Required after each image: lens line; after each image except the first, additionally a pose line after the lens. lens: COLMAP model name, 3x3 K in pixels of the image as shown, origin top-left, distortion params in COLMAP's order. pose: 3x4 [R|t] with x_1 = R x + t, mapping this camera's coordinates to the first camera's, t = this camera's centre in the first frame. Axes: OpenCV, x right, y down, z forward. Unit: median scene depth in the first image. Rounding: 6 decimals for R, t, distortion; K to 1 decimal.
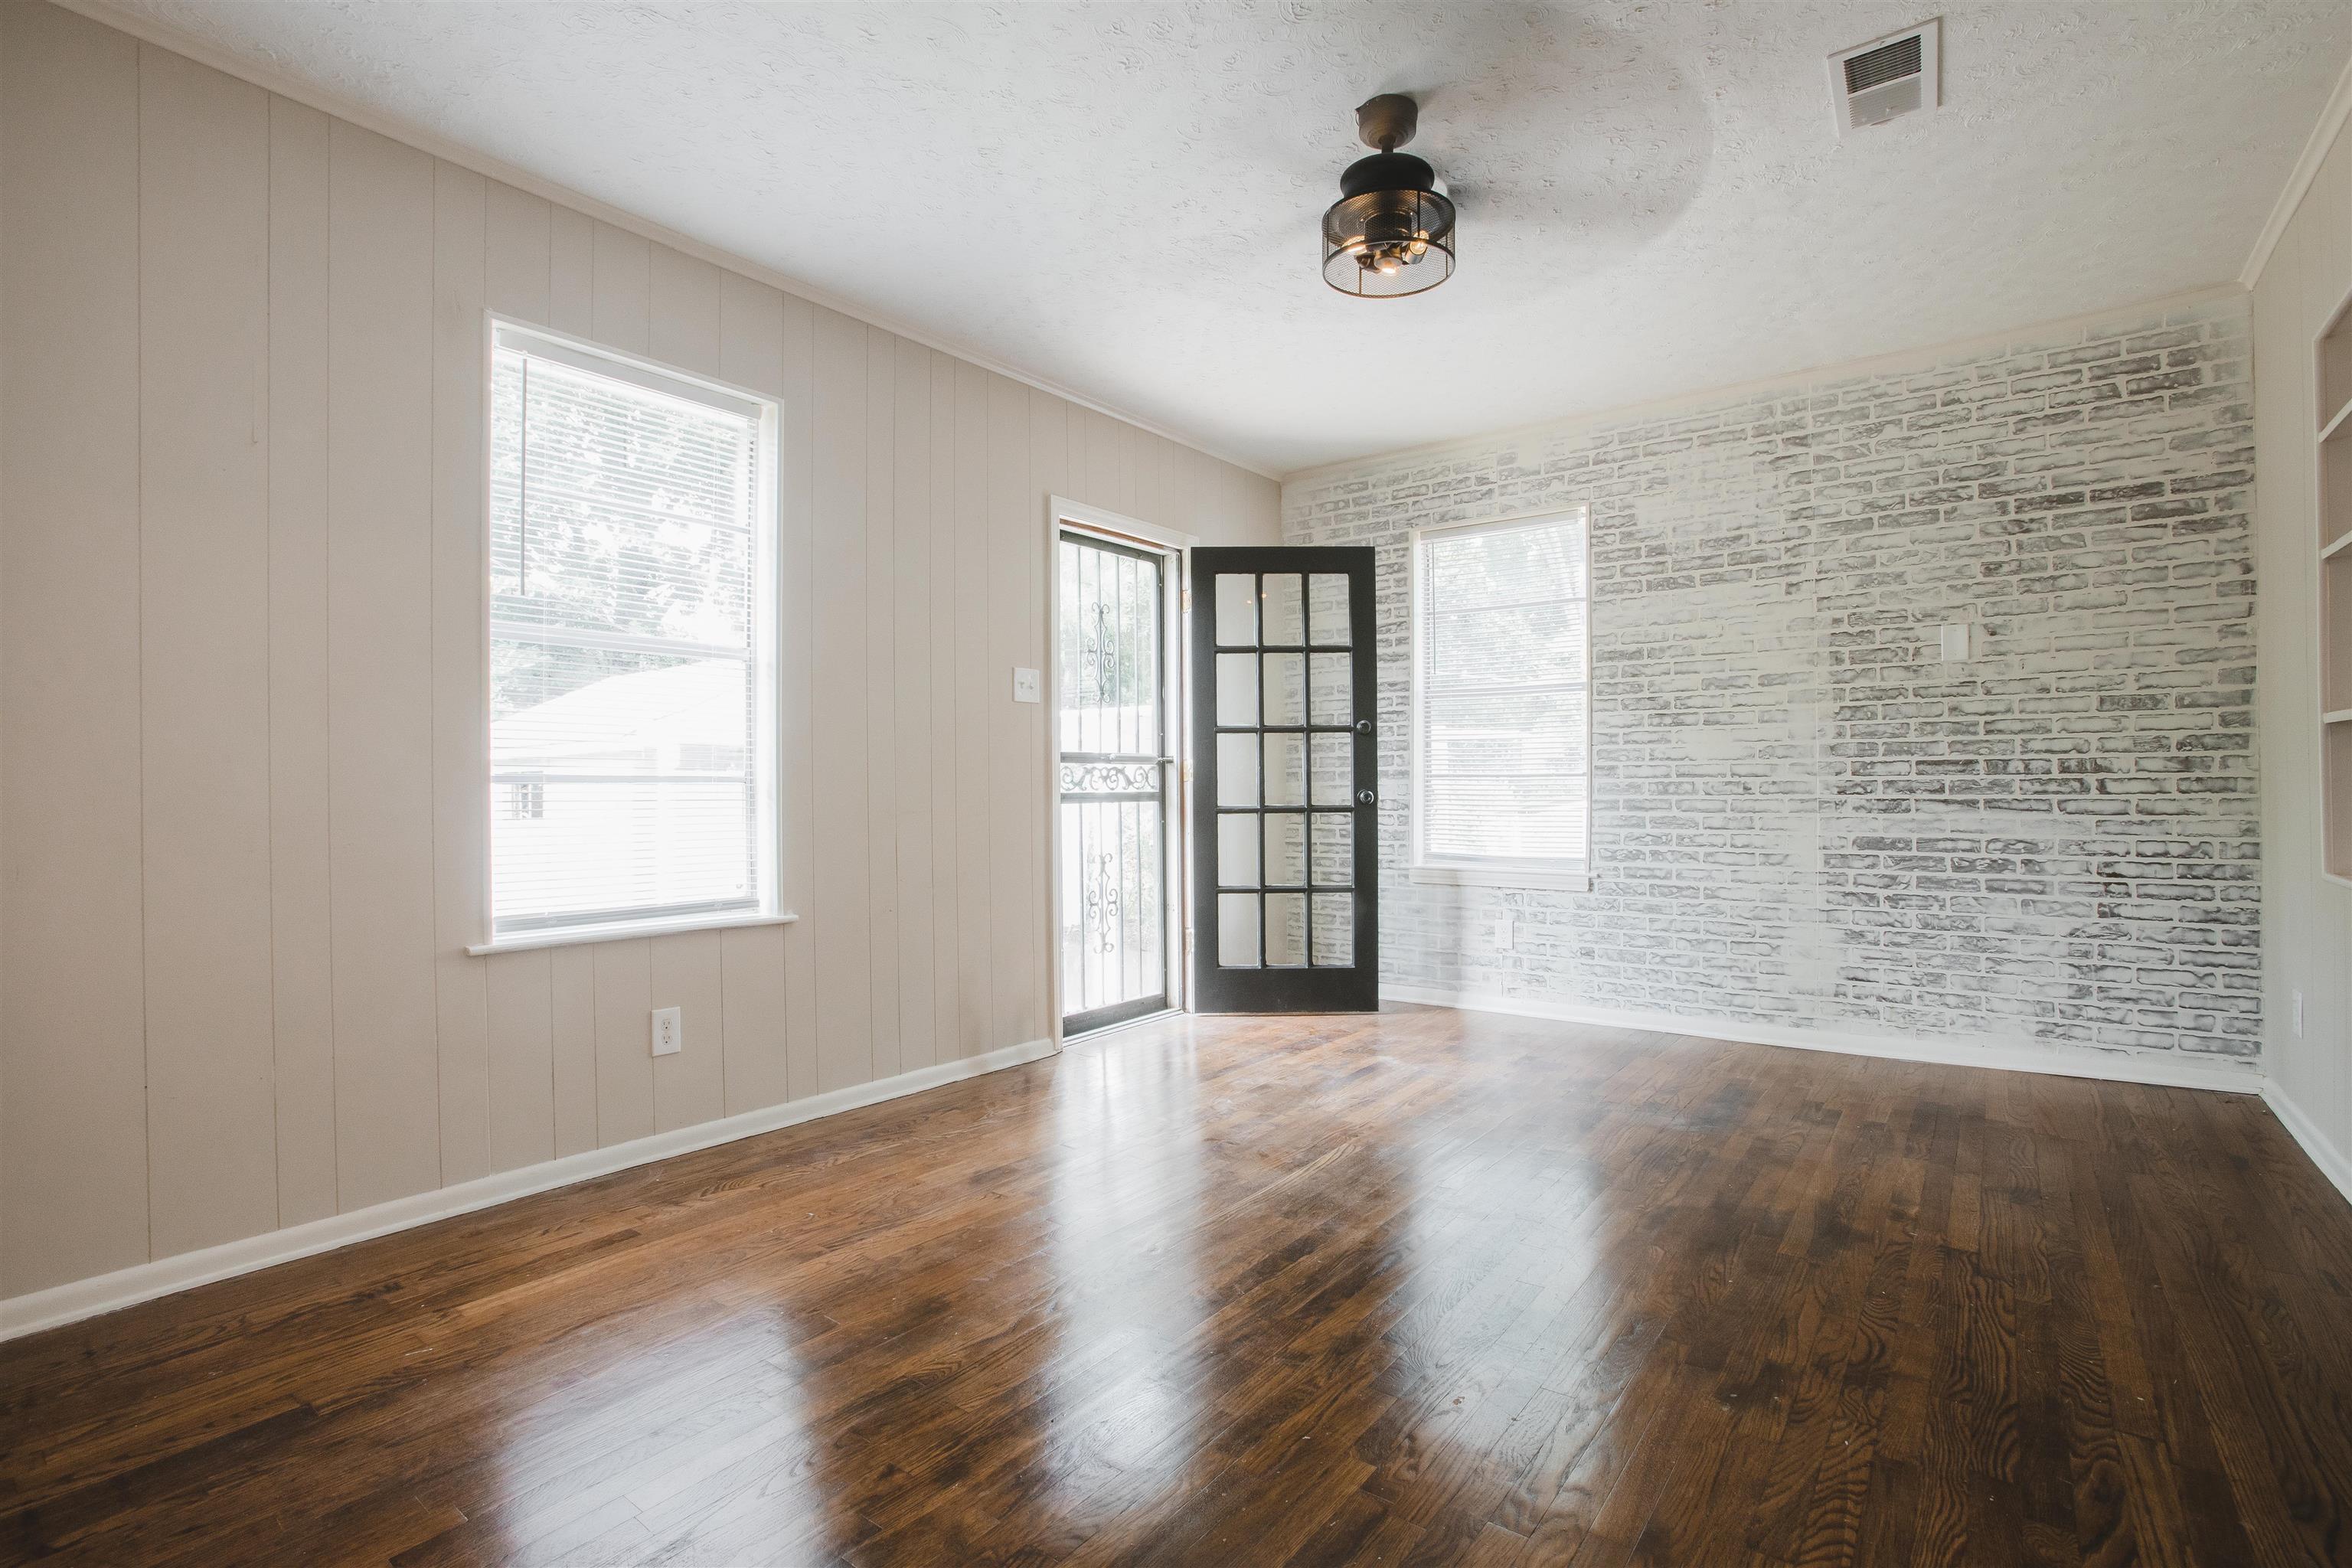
lens RADIAL K [[1081.1, 0, 1195.9], [0, 1081.1, 797.0], [0, 0, 1]] dist [-0.043968, 0.006902]
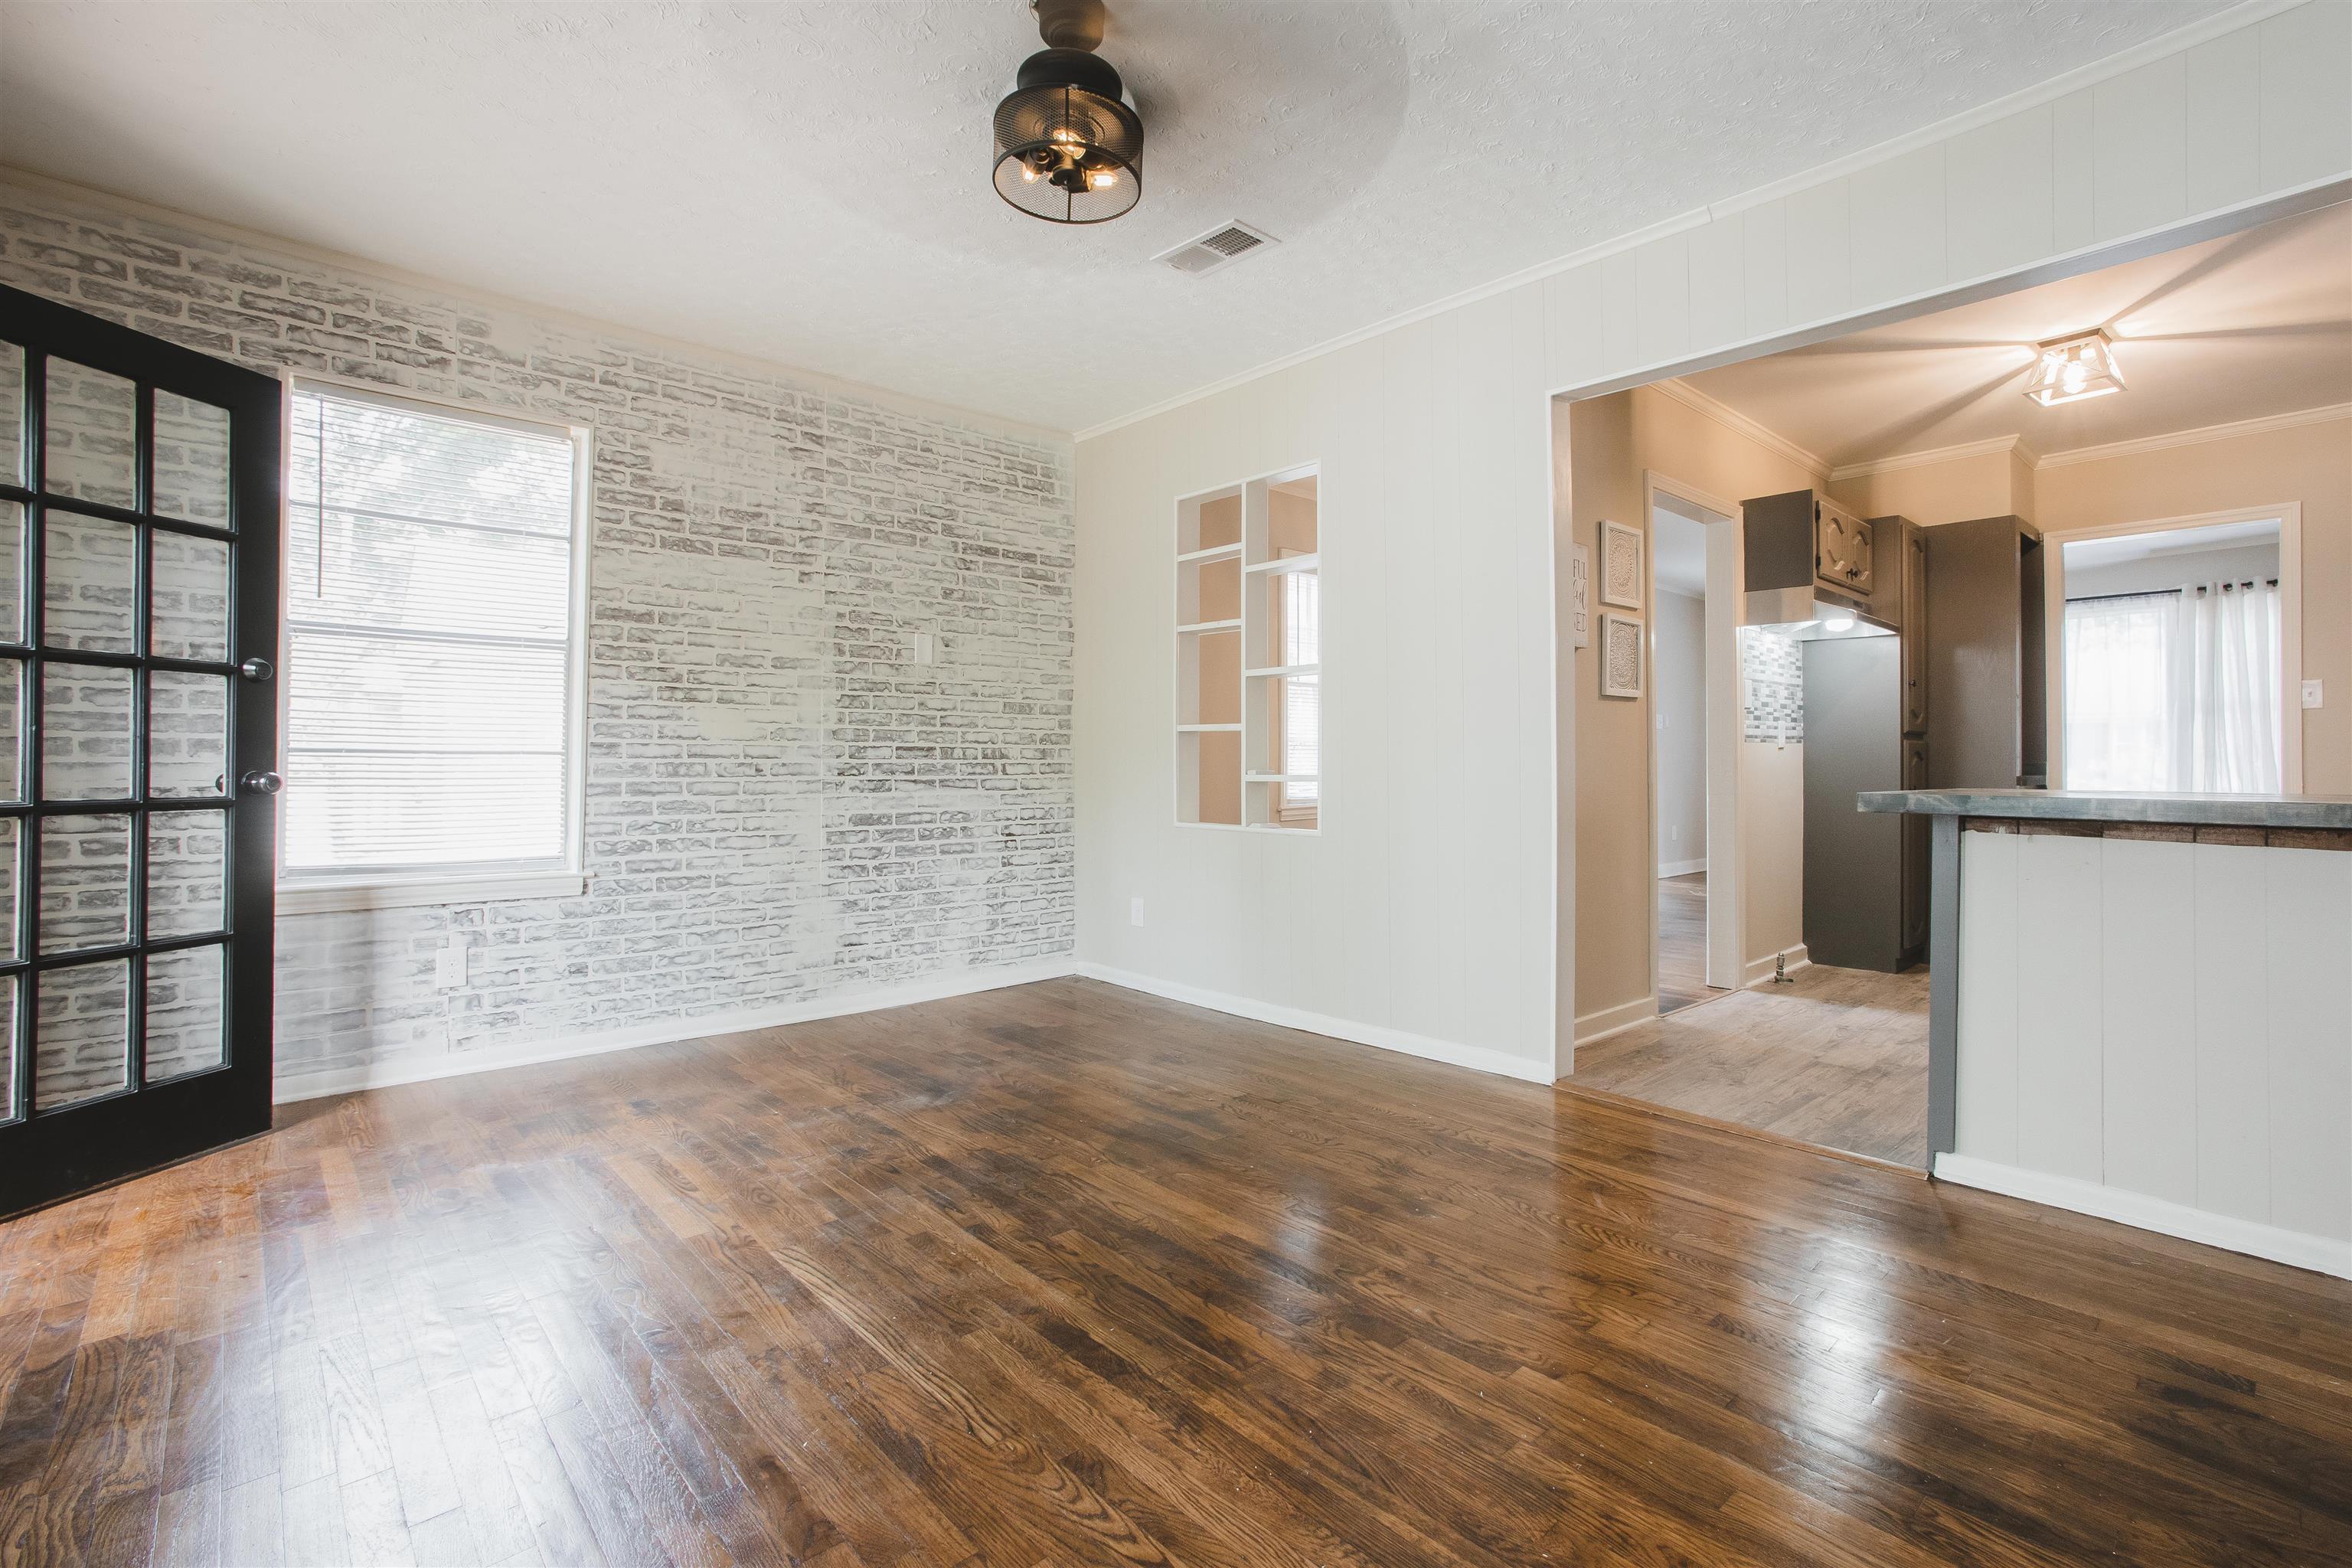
lens RADIAL K [[1081.1, 0, 1177.9], [0, 1081.1, 768.4], [0, 0, 1]] dist [-0.043968, 0.006902]
pose [[0.189468, 0.006015, 0.981868, -0.403292], [0.008338, 0.999935, -0.007734, 0.001226], [-0.981851, 0.009653, 0.189406, 0.455946]]
